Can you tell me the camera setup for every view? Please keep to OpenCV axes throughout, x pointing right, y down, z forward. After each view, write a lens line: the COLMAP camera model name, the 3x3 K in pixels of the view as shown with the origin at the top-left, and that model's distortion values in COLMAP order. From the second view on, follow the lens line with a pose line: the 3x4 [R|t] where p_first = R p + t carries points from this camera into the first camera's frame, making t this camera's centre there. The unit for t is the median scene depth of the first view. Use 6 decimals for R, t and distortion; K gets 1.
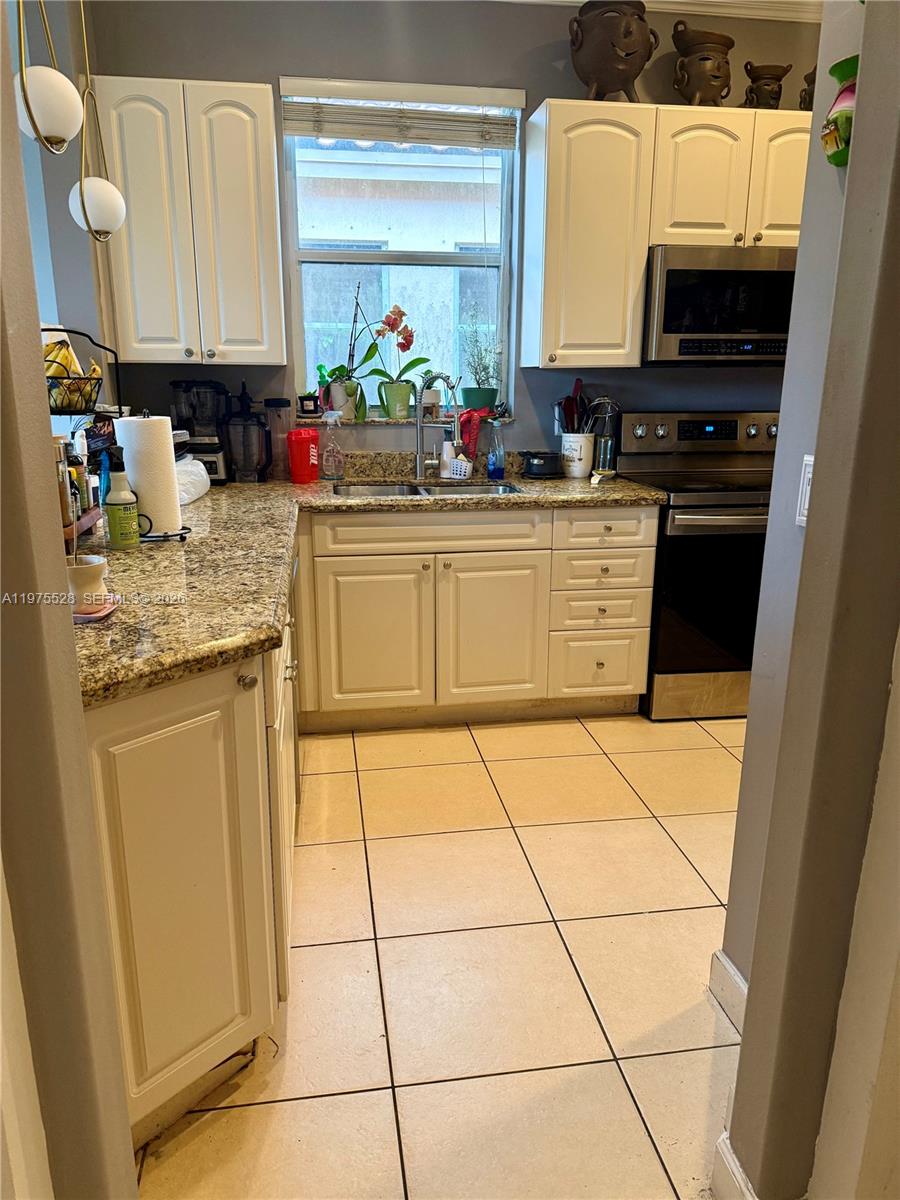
lens RADIAL K [[857.8, 0, 452.6], [0, 857.8, 599.4], [0, 0, 1]] dist [0.064868, -0.037067]
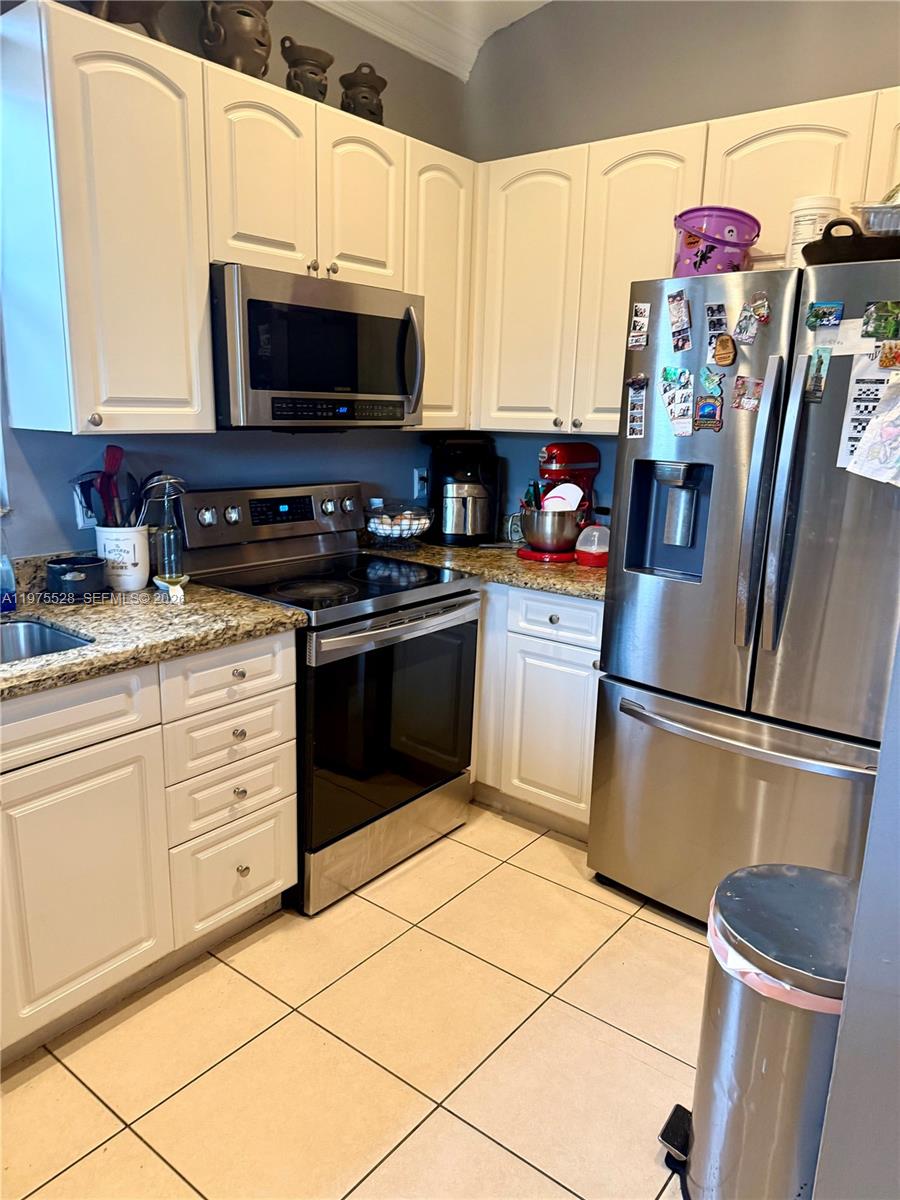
lens RADIAL K [[857.8, 0, 440.4], [0, 857.8, 604.3], [0, 0, 1]] dist [0.064868, -0.037067]
pose [[0.750404, -0.140498, 0.645875, -0.124262], [0.151865, 0.987655, 0.038403, -0.133968], [-0.643297, 0.069268, 0.762477, 0.367926]]
